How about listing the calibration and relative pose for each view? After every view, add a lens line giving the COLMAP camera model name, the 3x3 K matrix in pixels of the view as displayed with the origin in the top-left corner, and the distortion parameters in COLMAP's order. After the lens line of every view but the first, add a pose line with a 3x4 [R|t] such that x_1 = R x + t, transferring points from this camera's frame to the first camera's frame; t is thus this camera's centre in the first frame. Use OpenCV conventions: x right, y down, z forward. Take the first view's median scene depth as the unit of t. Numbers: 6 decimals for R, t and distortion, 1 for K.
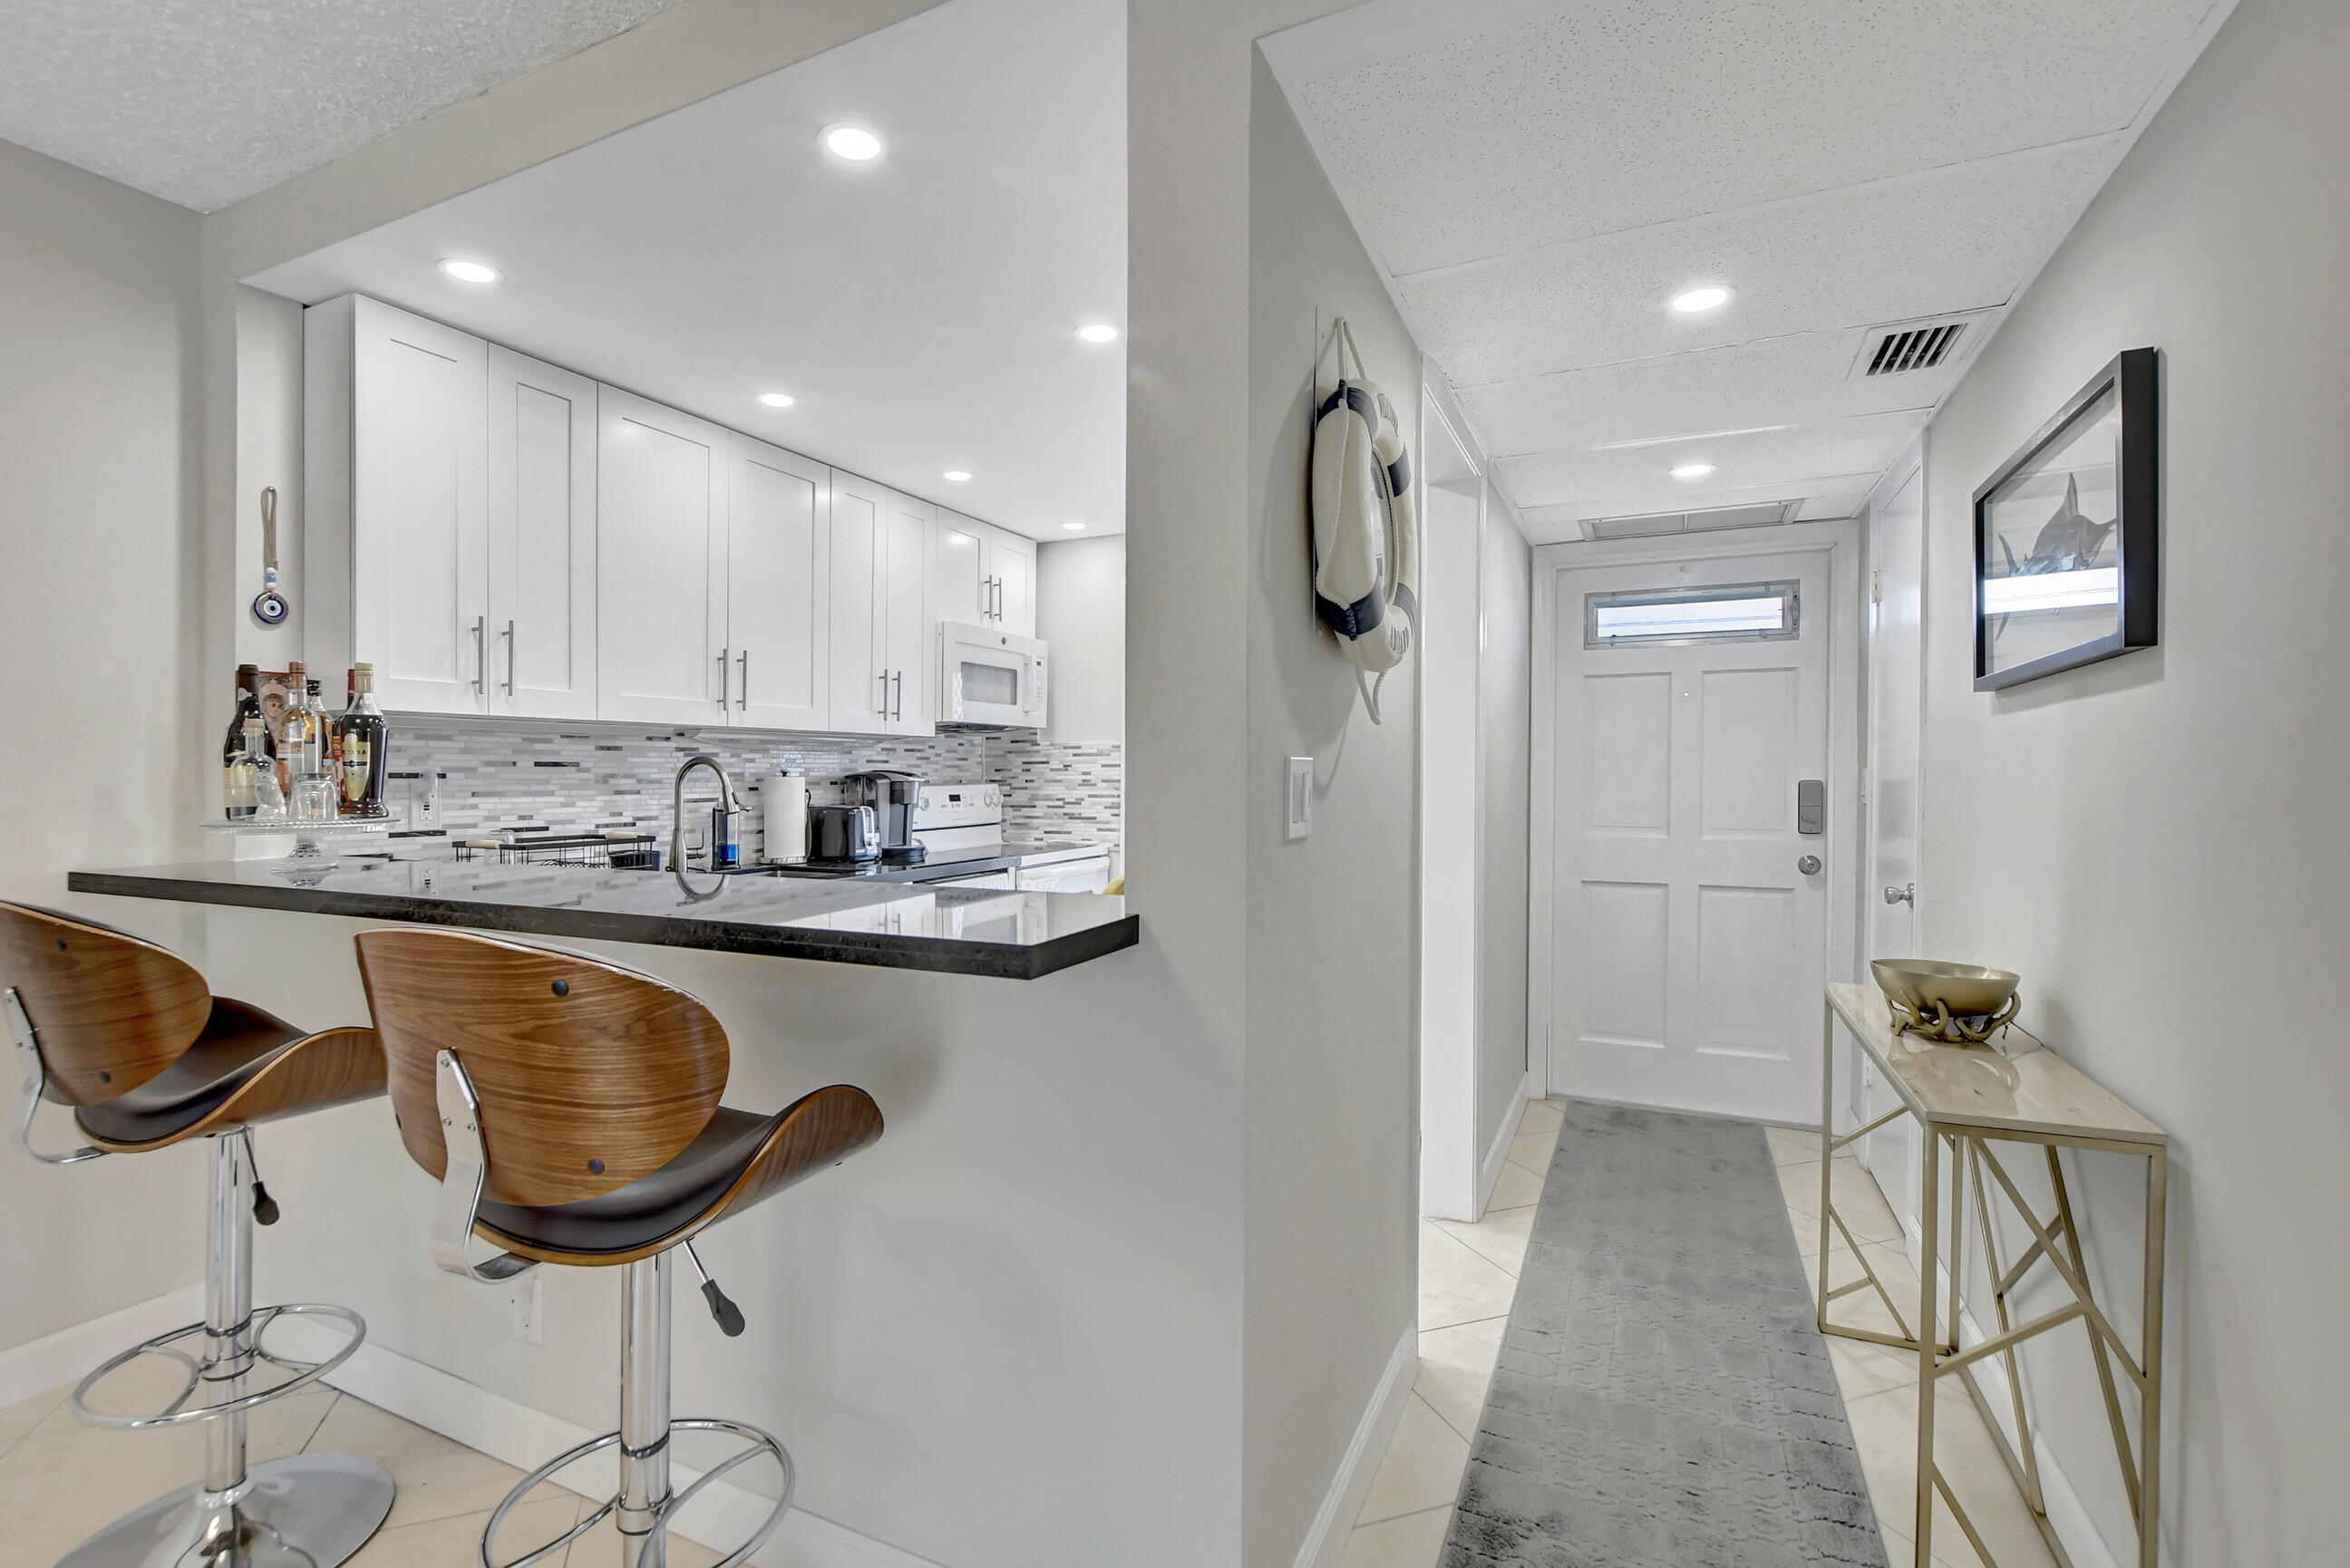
lens RADIAL K [[1076.7, 0, 1139.1], [0, 1076.7, 794.2], [0, 0, 1]] dist [-0.000712, -0.000339]
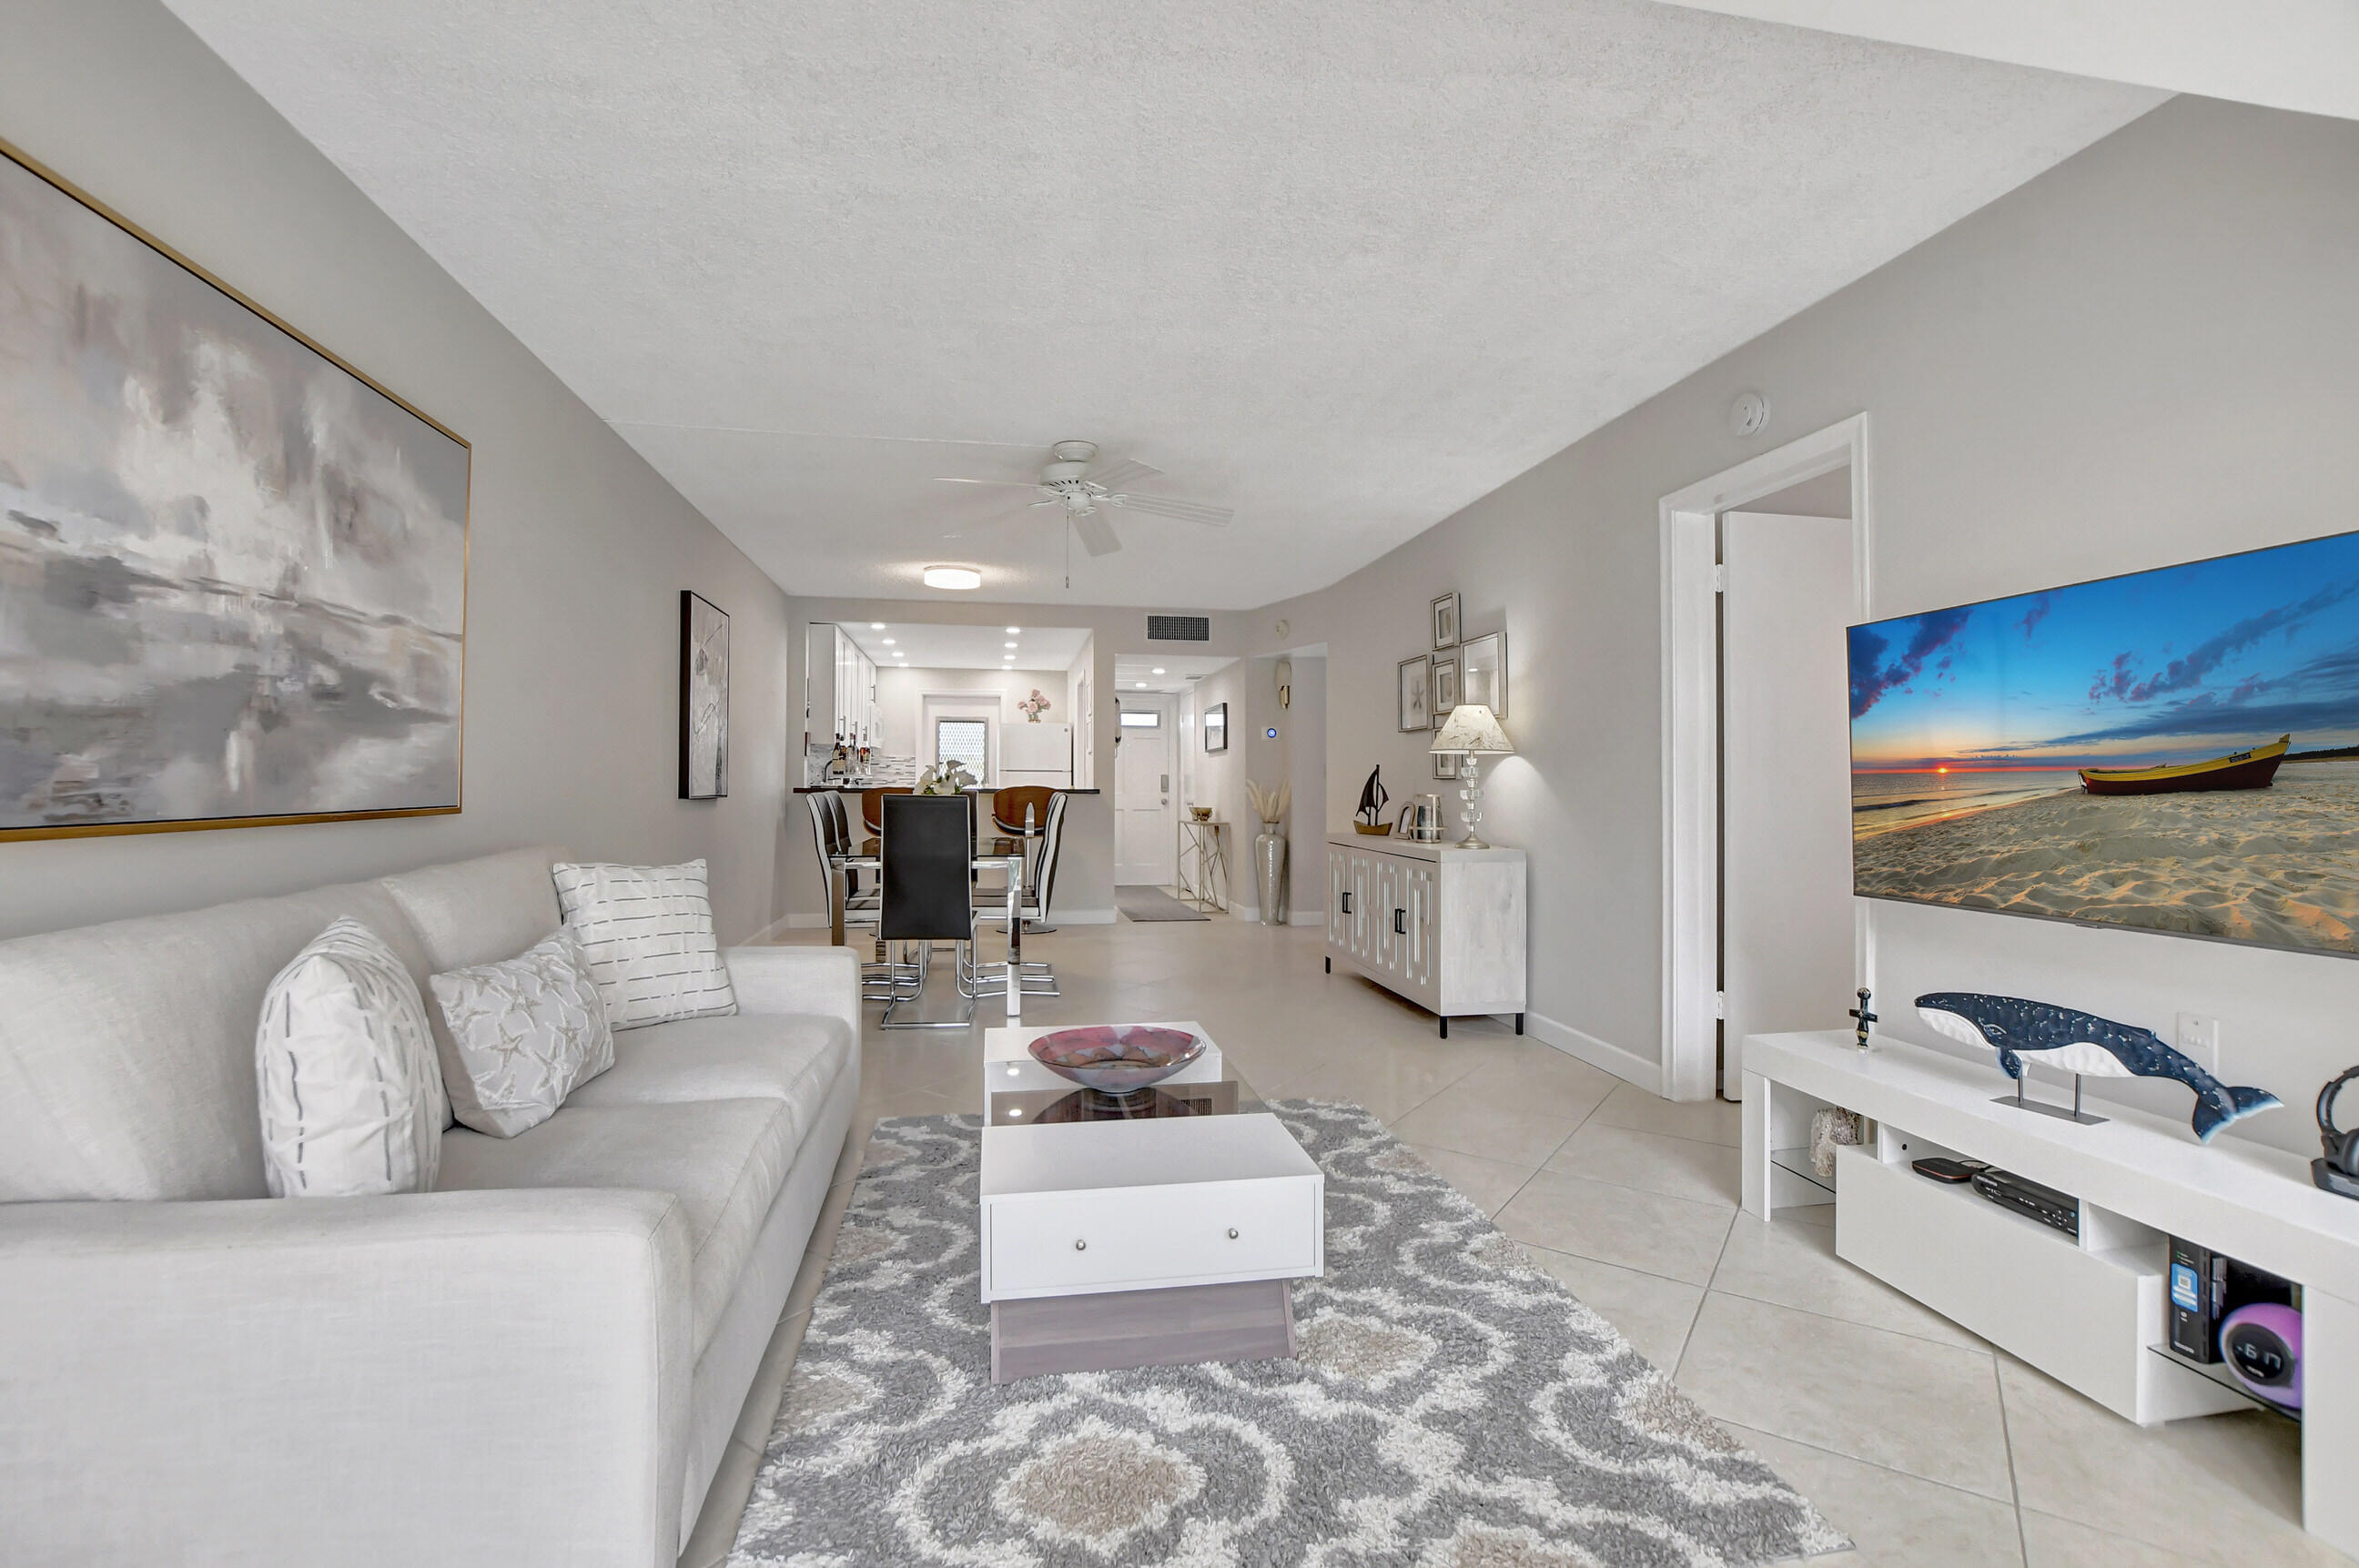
lens RADIAL K [[1050.6, 0, 1180.0], [0, 1050.6, 736.2], [0, 0, 1]] dist [-0.001367, -0.000107]
pose [[0.808237, 0.034844, 0.587826, -1.134471], [0.004720, 0.997832, -0.065638, 0.075467], [-0.588839, 0.055826, 0.806320, -1.490012]]
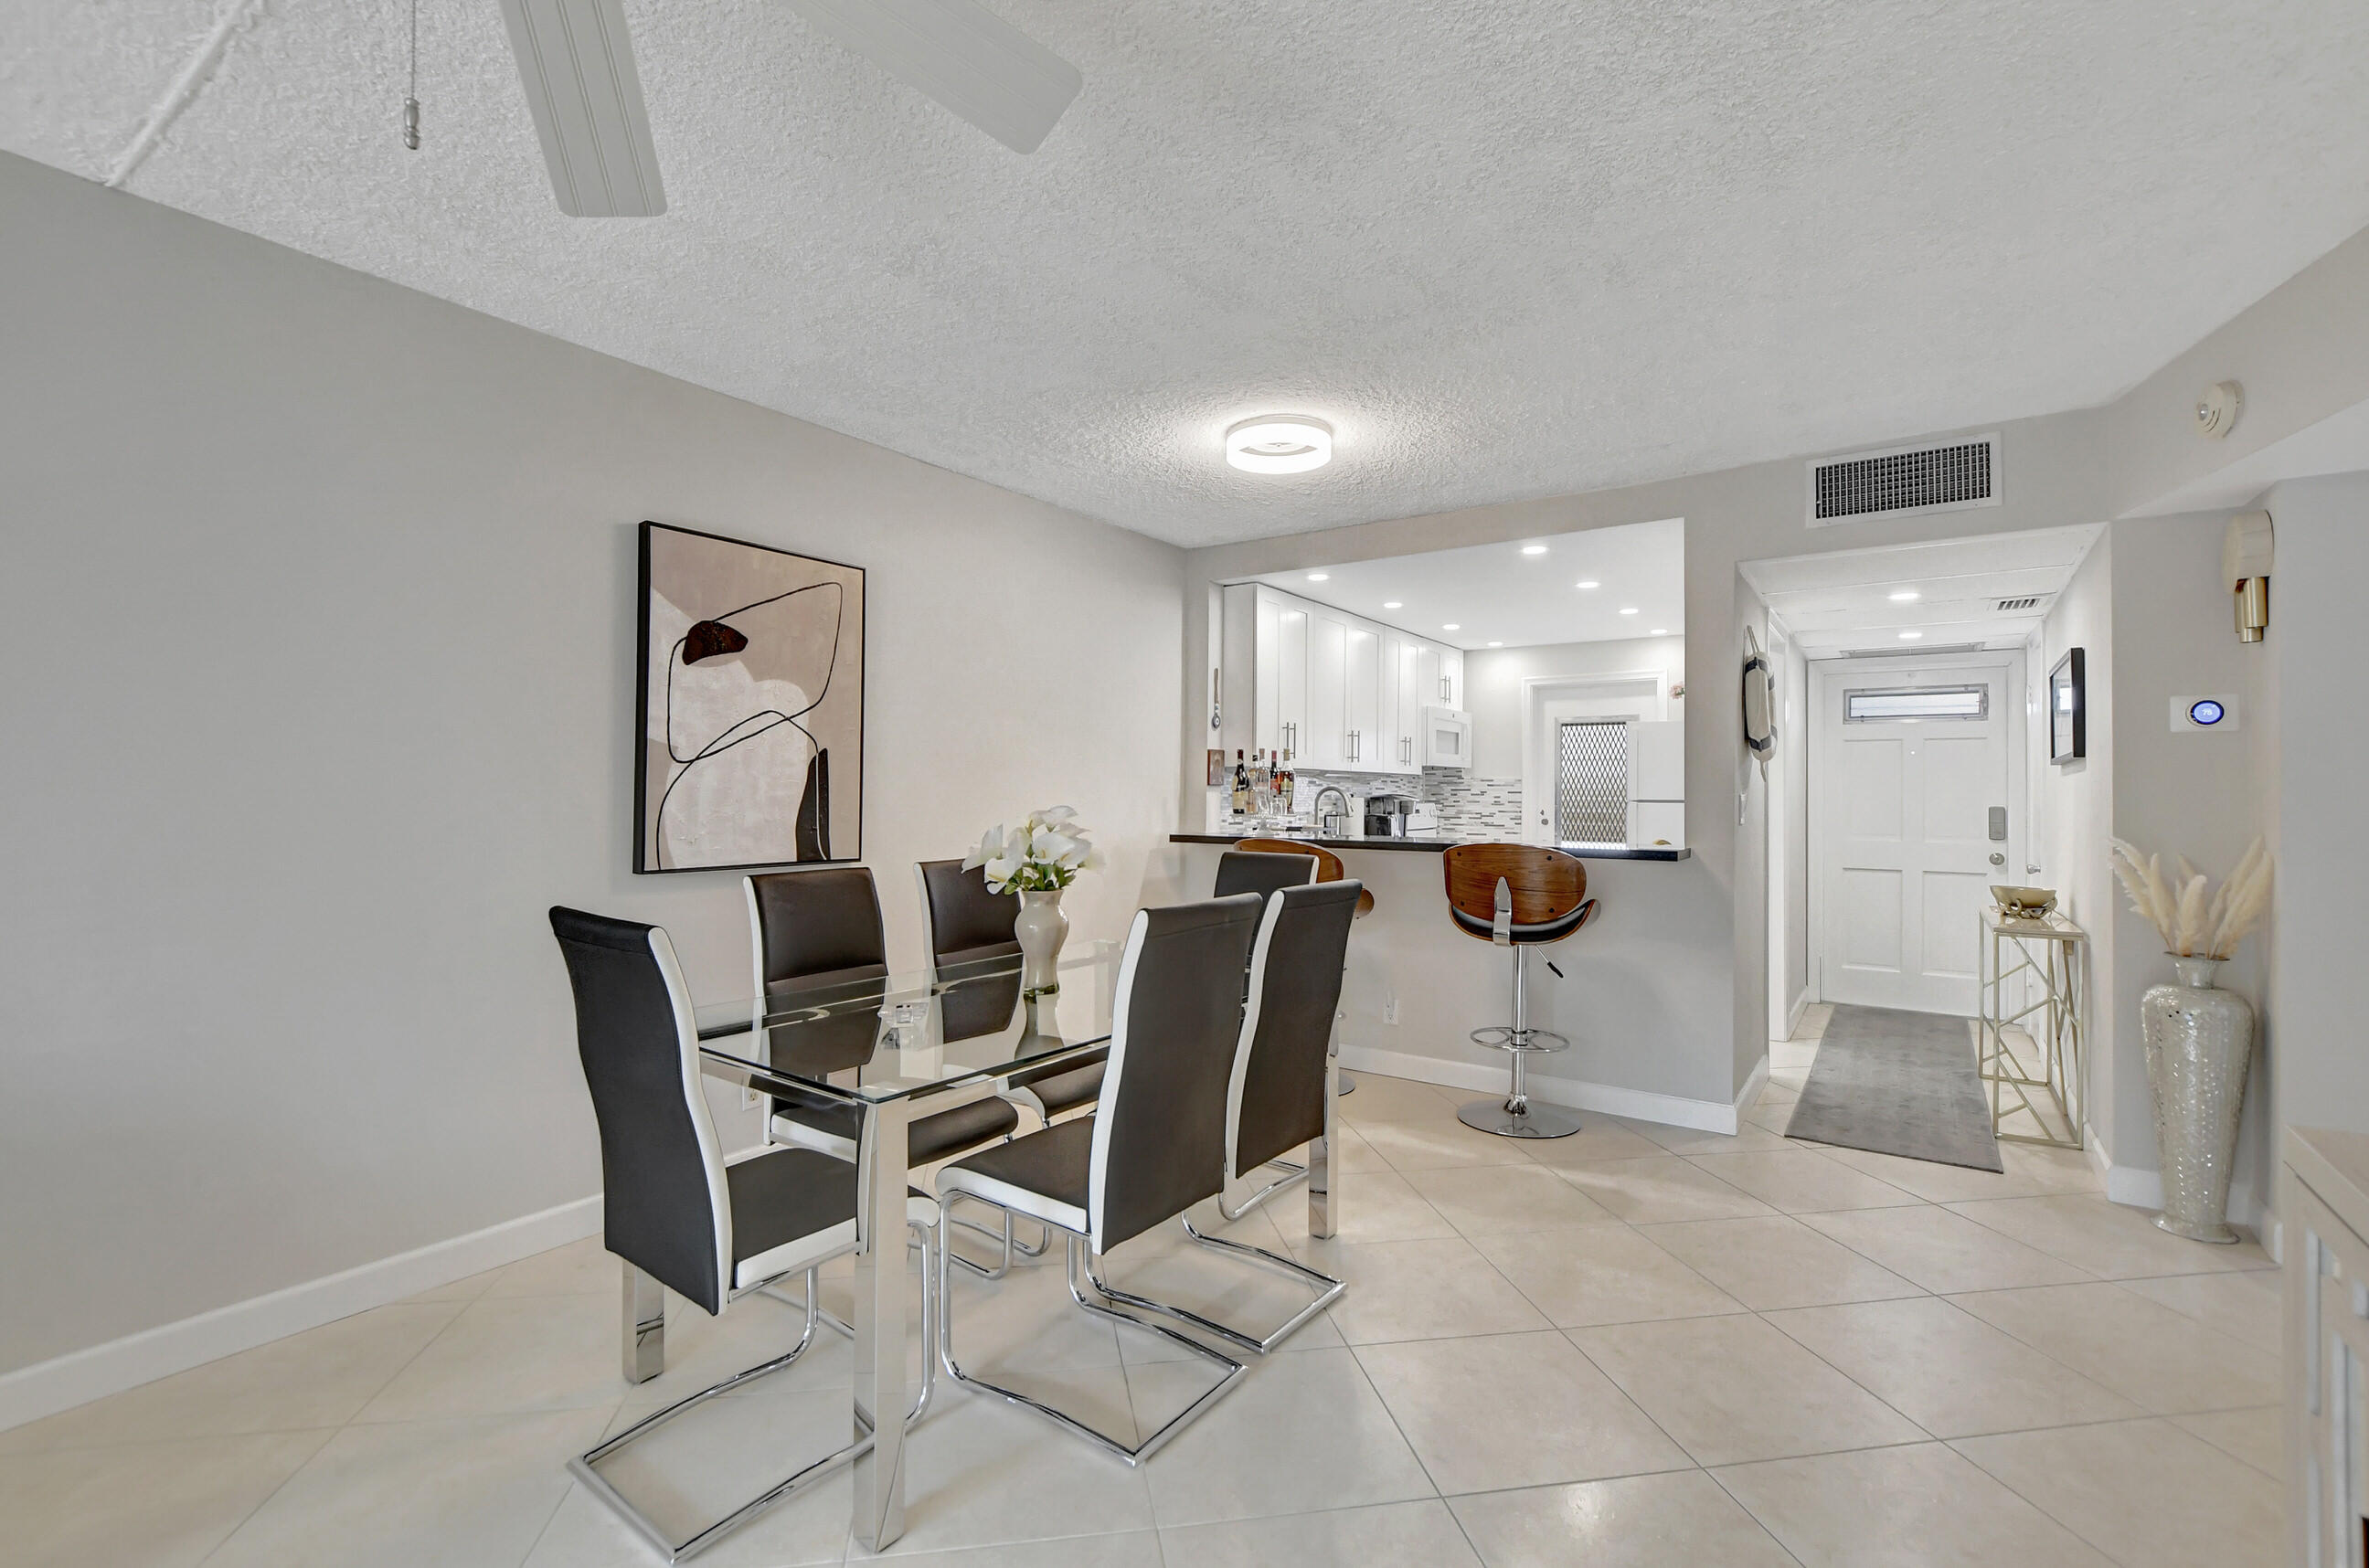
lens RADIAL K [[1041.0, 0, 1177.9], [0, 1041.0, 777.0], [0, 0, 1]] dist [0.001072, -0.000181]
pose [[0.986355, 0.008145, -0.164431, -0.336158], [-0.014005, 0.999306, -0.034506, 0.013528], [0.164036, 0.036338, 0.985785, -0.751056]]
